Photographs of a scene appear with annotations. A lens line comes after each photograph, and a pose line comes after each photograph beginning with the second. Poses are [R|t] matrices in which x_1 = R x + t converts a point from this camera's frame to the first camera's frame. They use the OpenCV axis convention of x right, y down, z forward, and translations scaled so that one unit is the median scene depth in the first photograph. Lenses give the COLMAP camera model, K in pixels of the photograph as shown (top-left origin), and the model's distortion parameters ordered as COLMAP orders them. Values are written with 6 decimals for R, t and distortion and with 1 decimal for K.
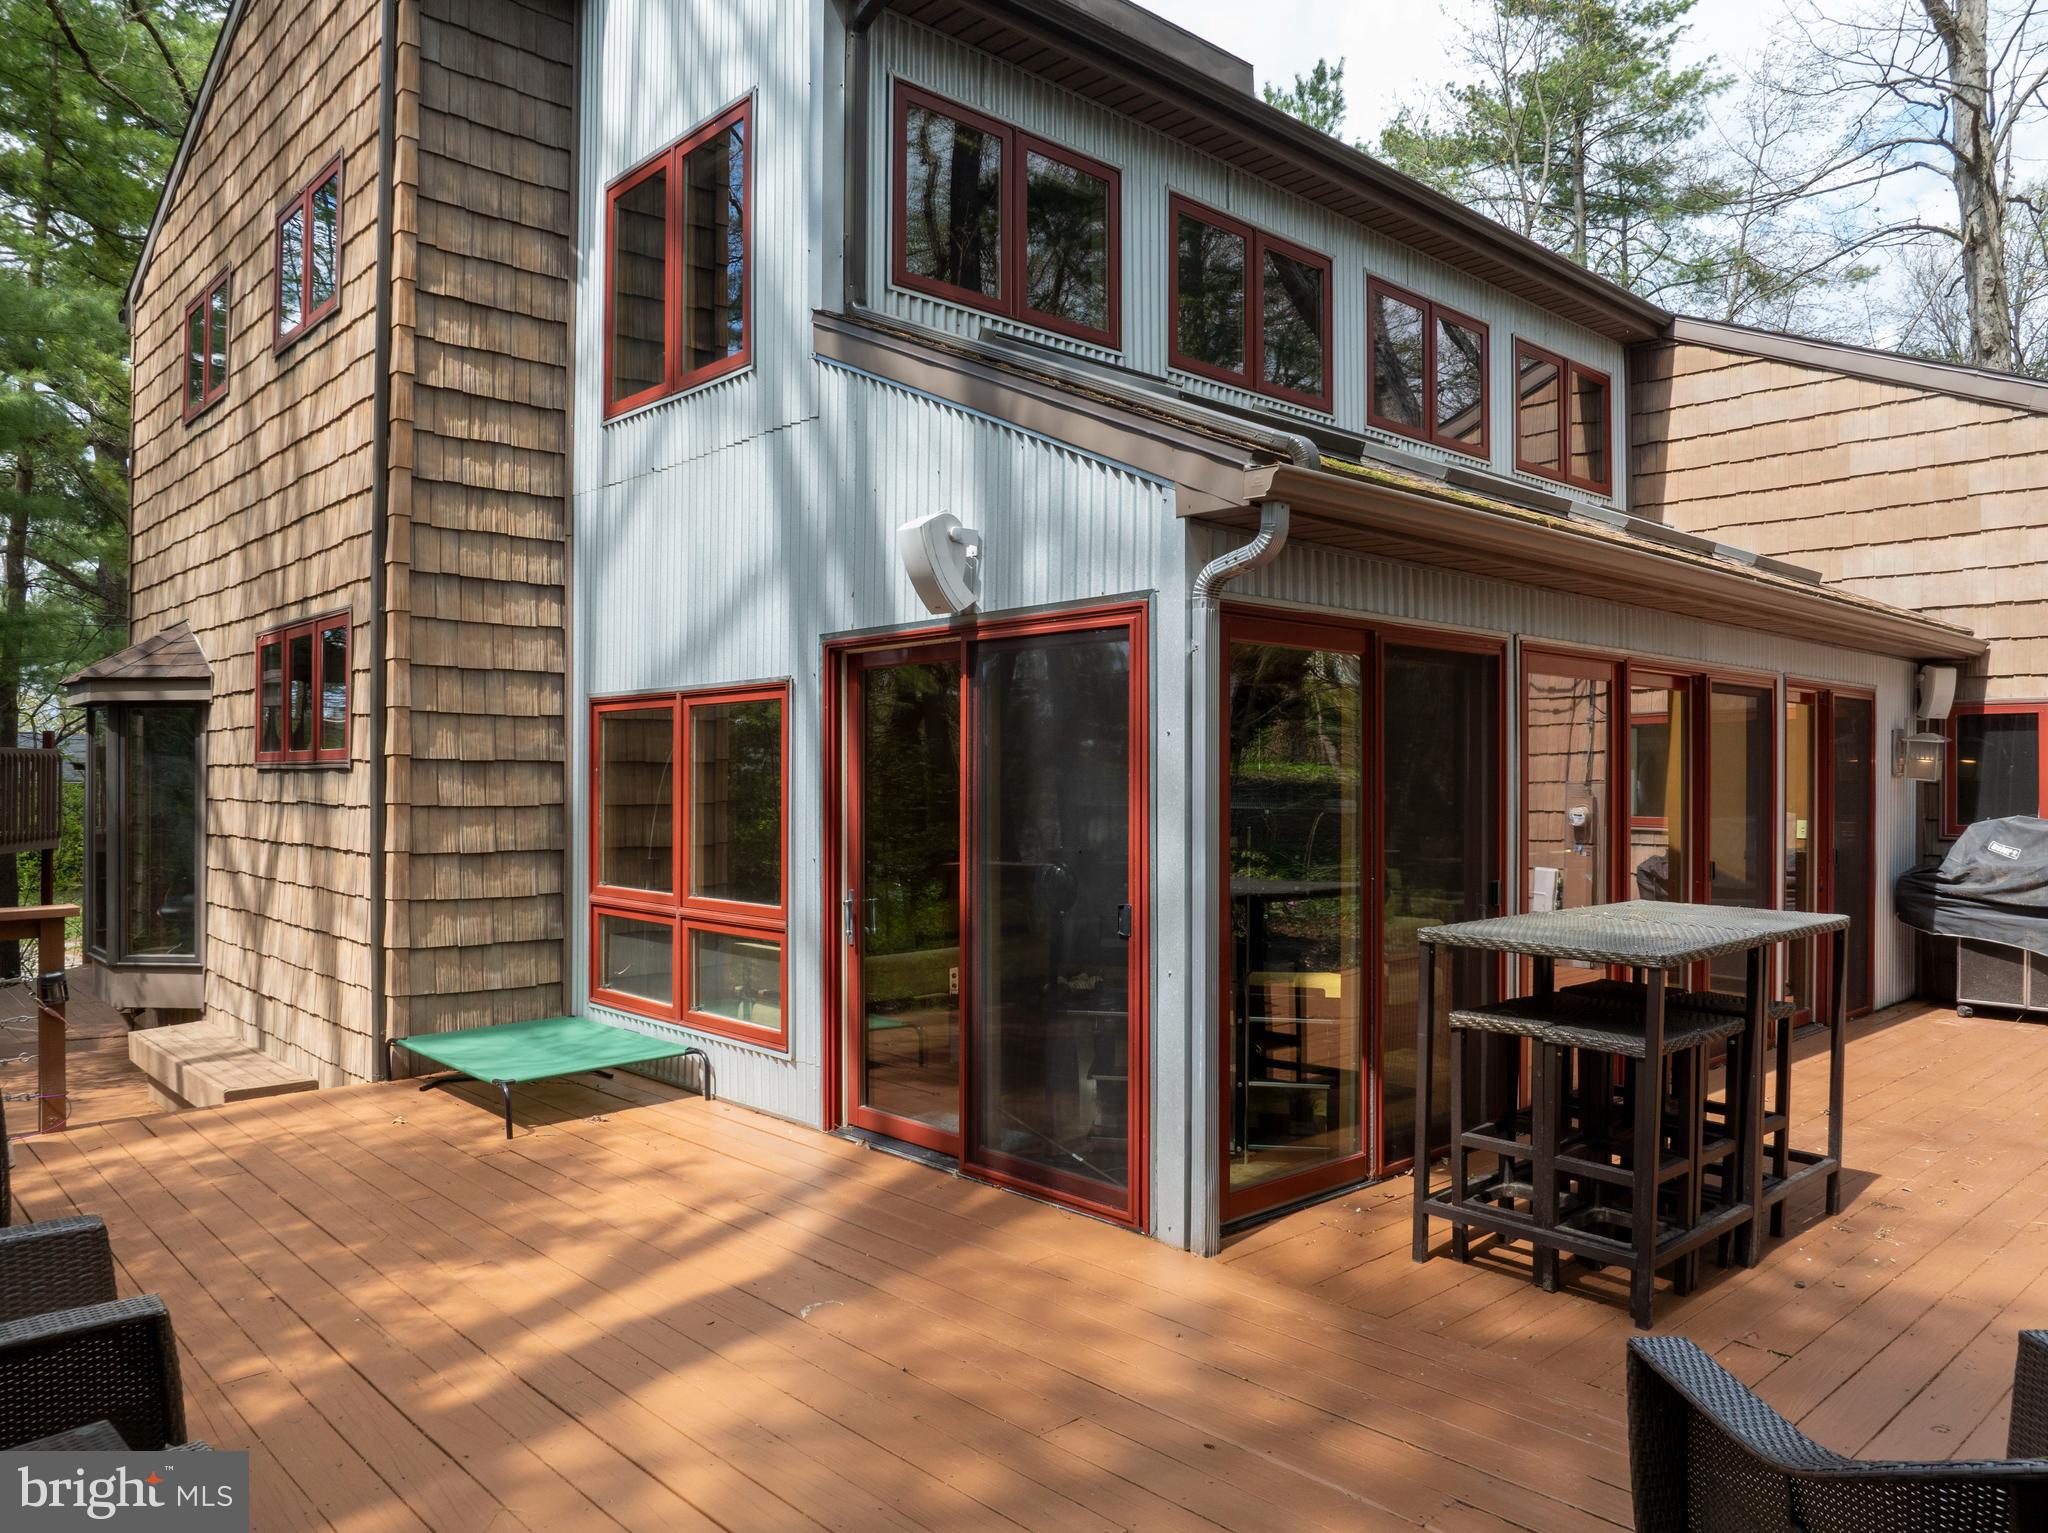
lens RADIAL K [[1433.6, 0, 1017.1], [0, 1433.6, 771.2], [0, 0, 1]] dist [-0.049258, 0.020598]
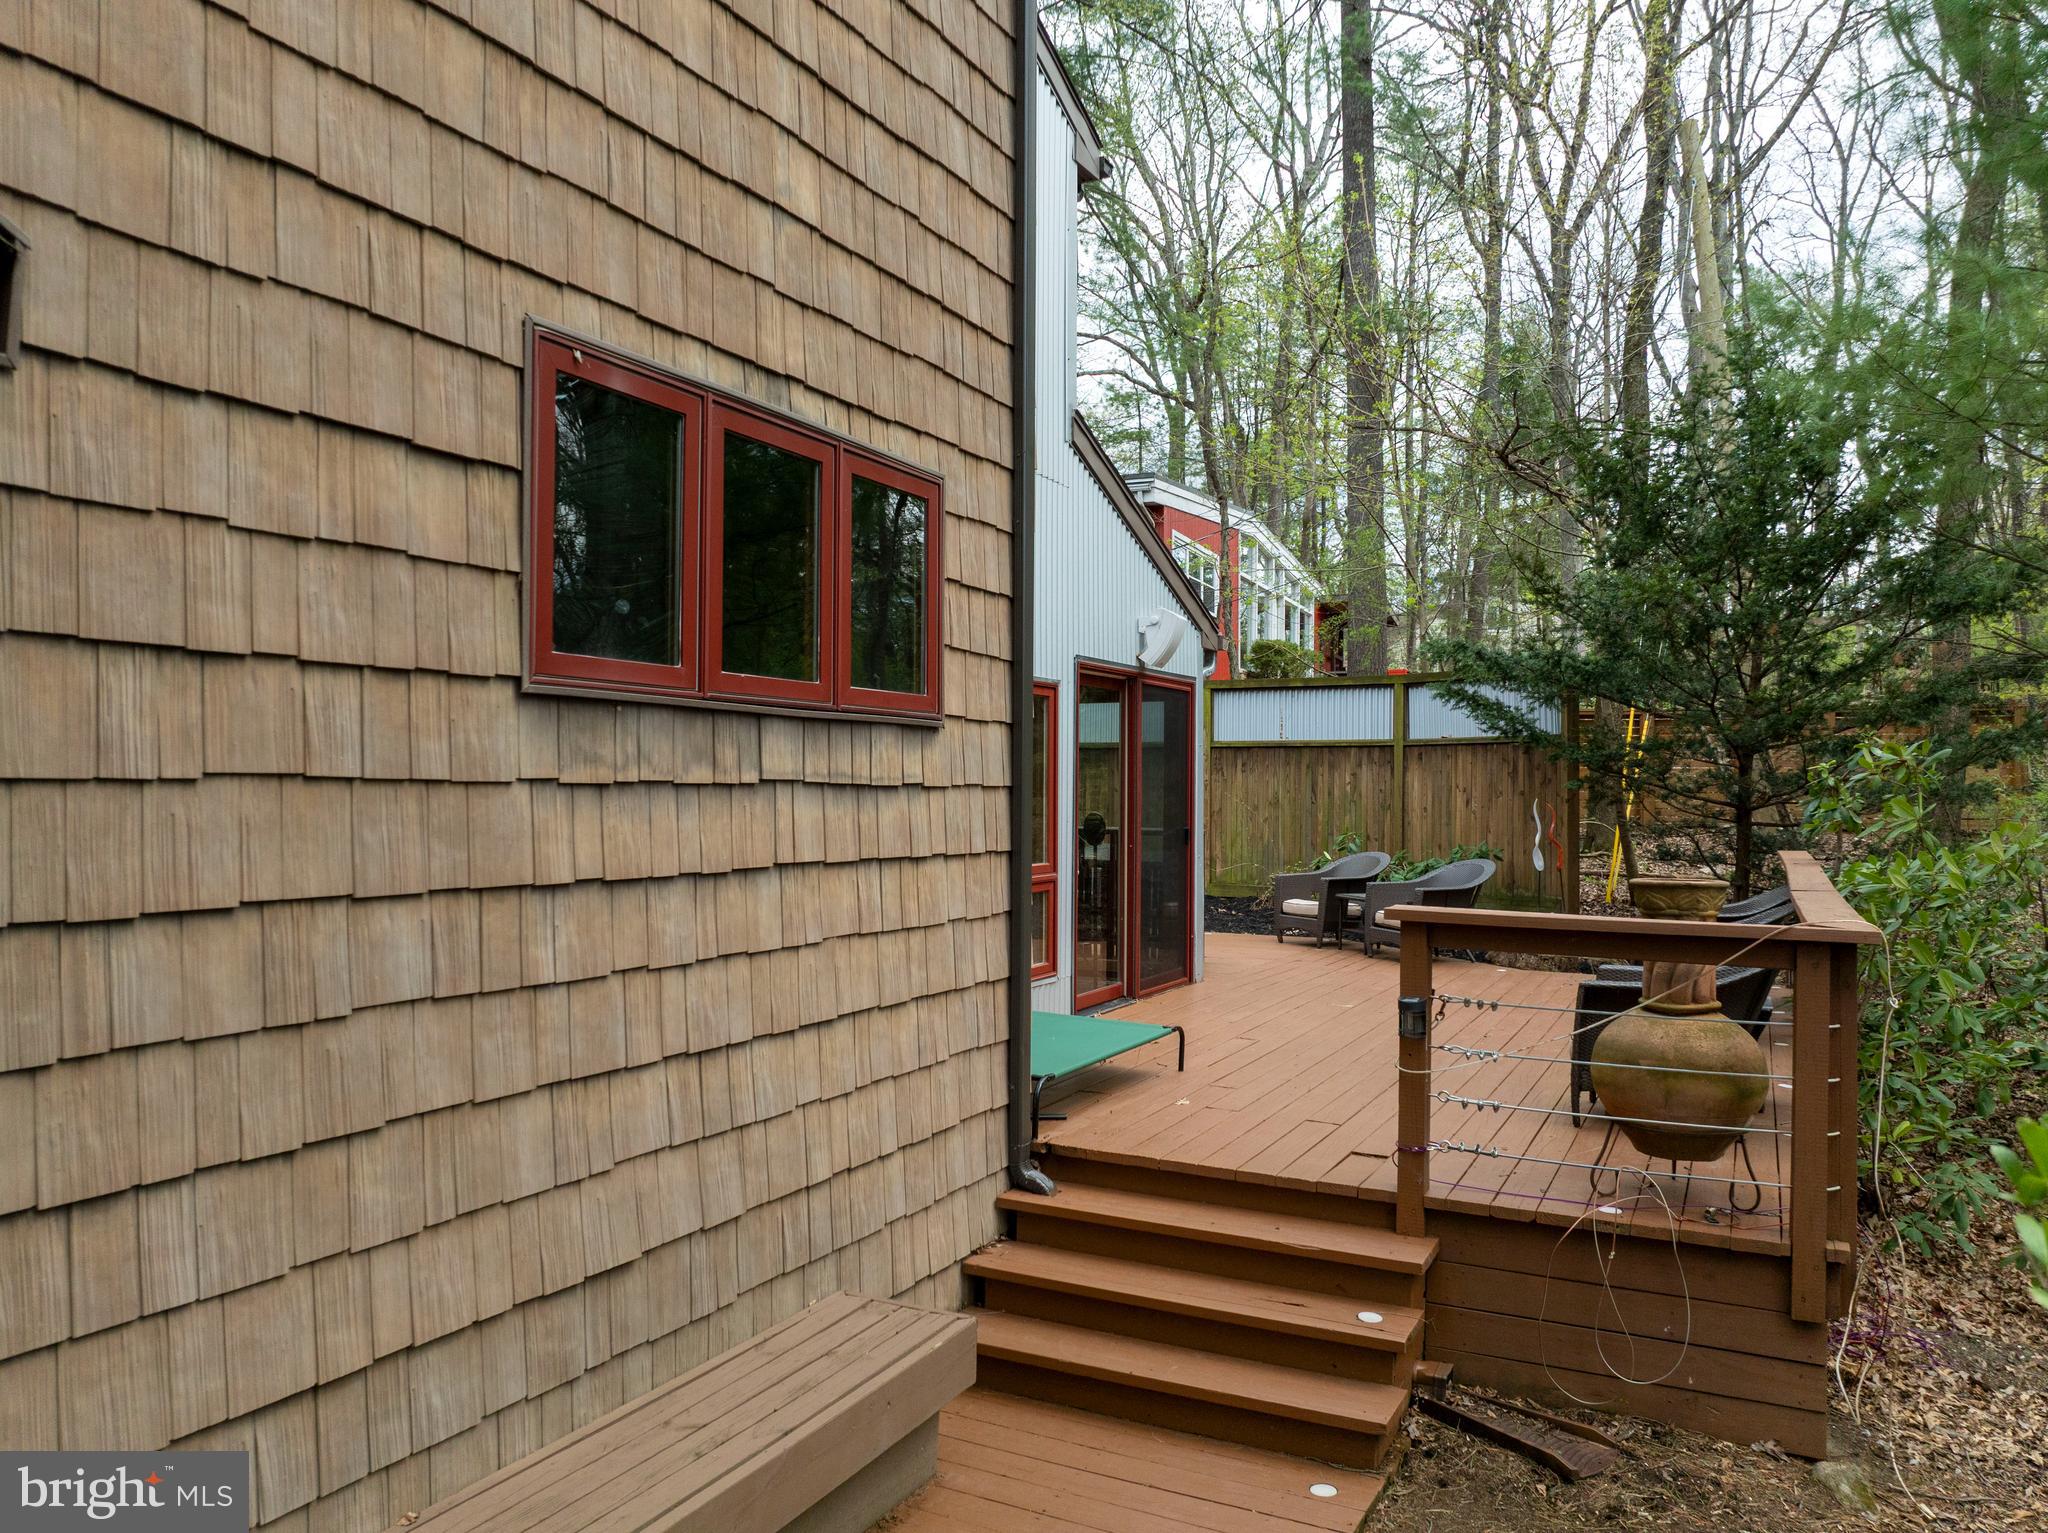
lens RADIAL K [[1433.6, 0, 1044.6], [0, 1433.6, 756.0], [0, 0, 1]] dist [-0.049258, 0.020598]
pose [[-0.359779, 0.016757, 0.932887, -1.083148], [-0.005801, 0.999779, -0.020196, 0.023445], [-0.933019, -0.012678, -0.359603, 1.181783]]
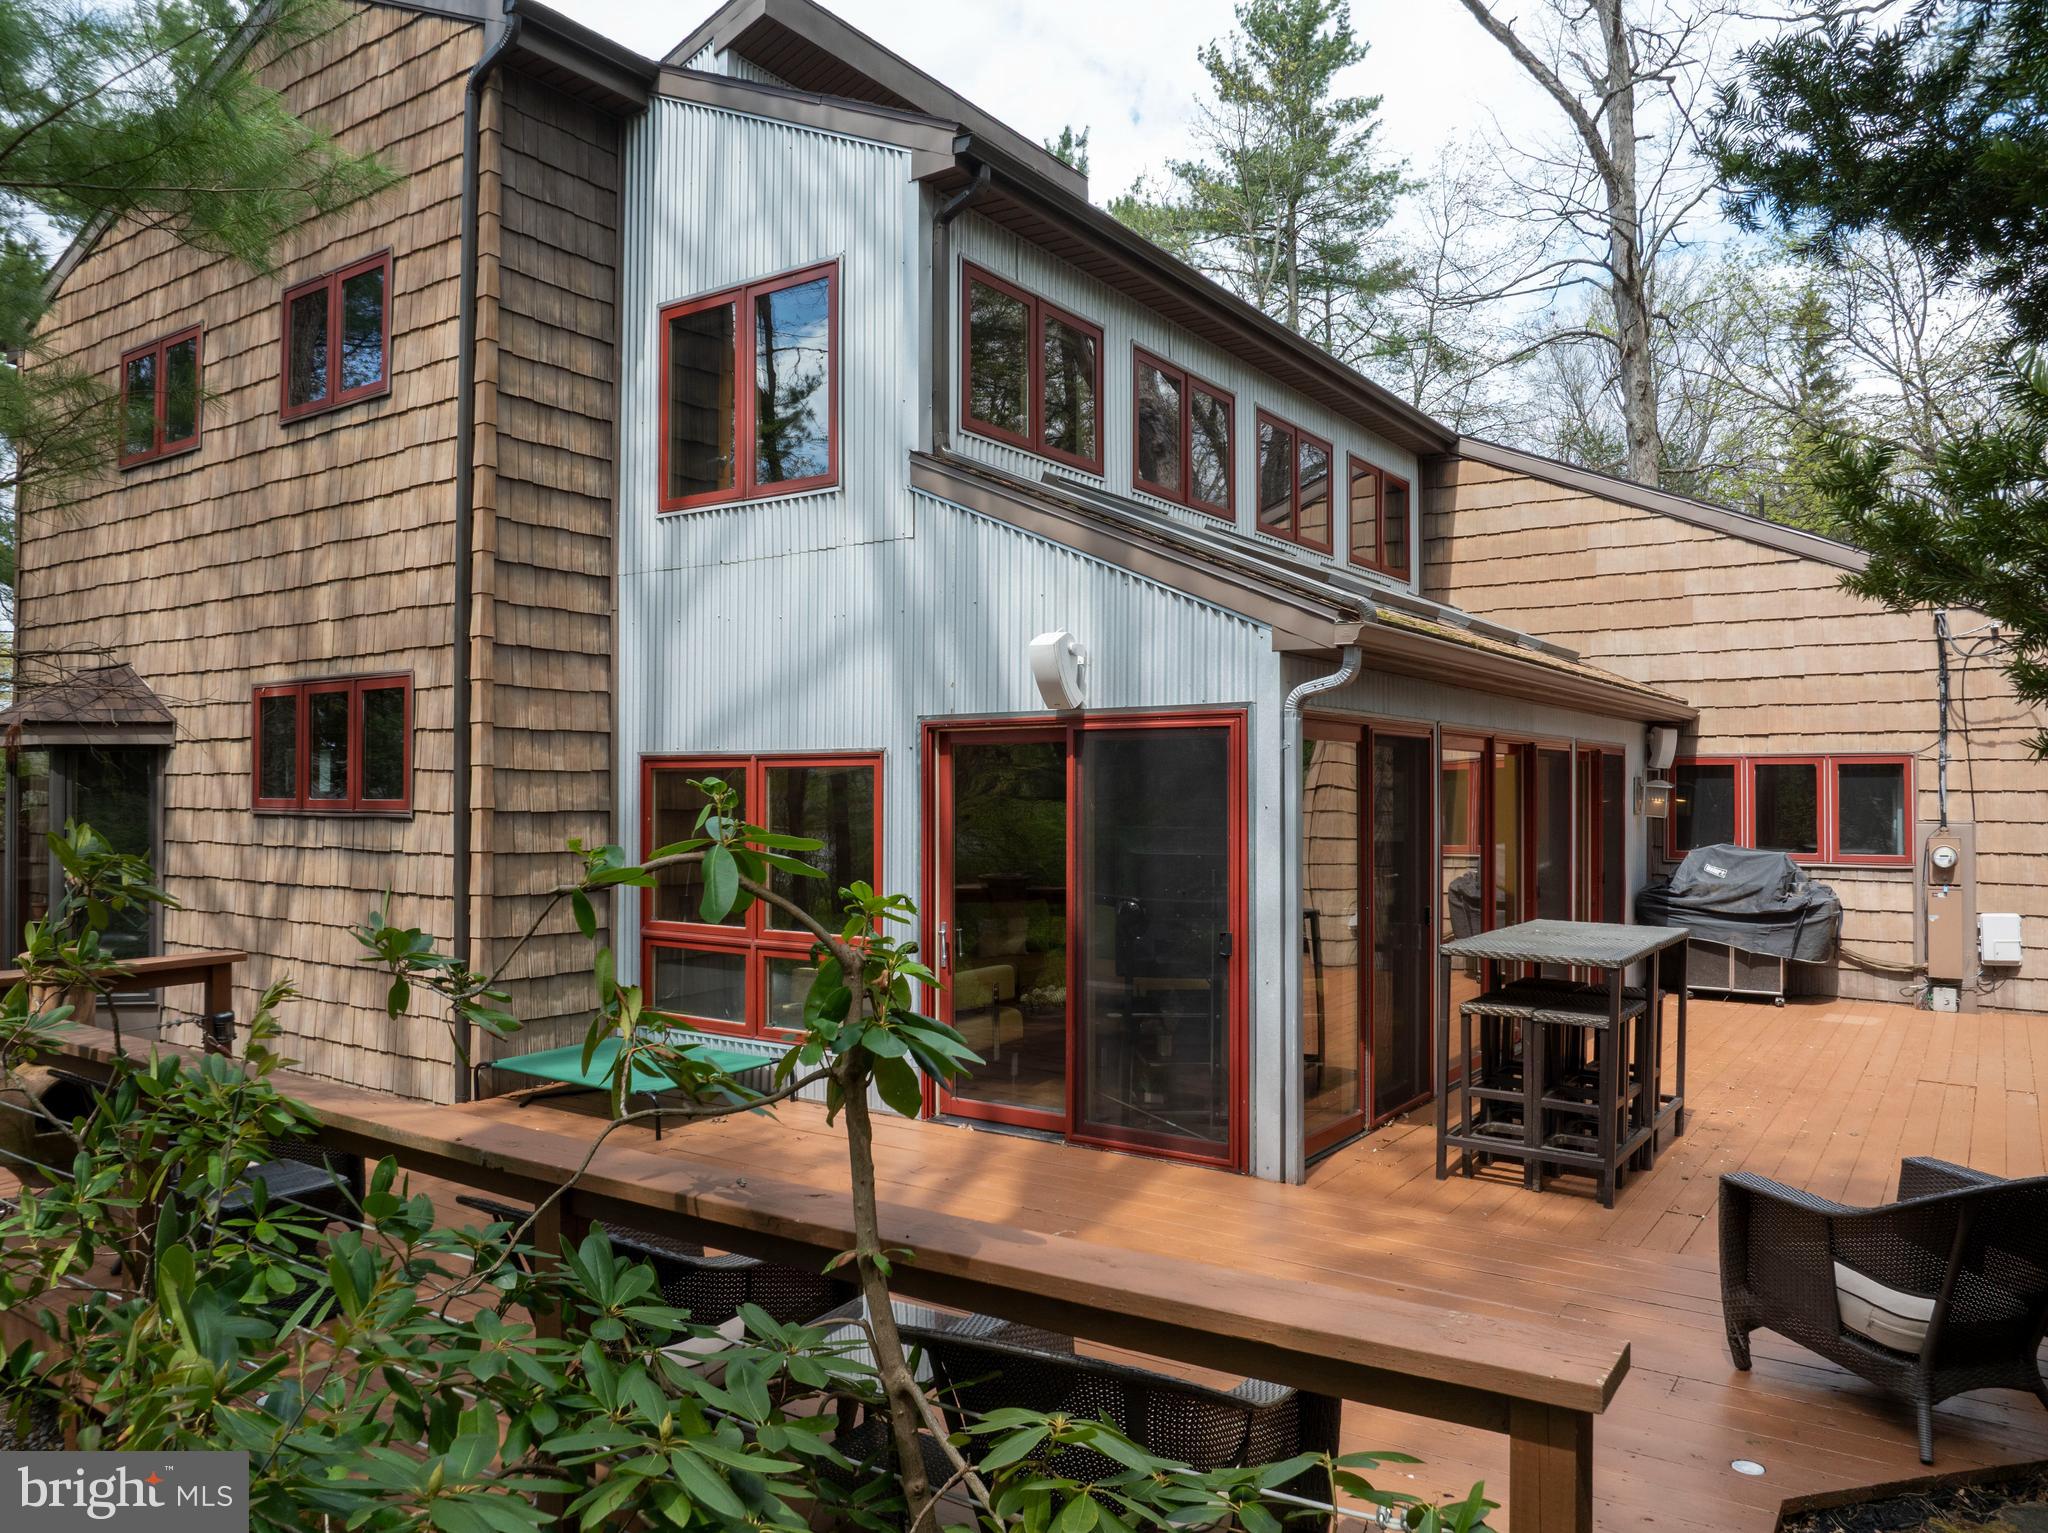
lens RADIAL K [[1433.6, 0, 1016.5], [0, 1433.6, 766.7], [0, 0, 1]] dist [-0.049258, 0.020598]
pose [[0.976124, 0.002581, 0.217200, -0.250983], [-0.000224, 0.999941, -0.010876, -0.029661], [-0.217216, 0.010568, 0.976066, -0.170673]]
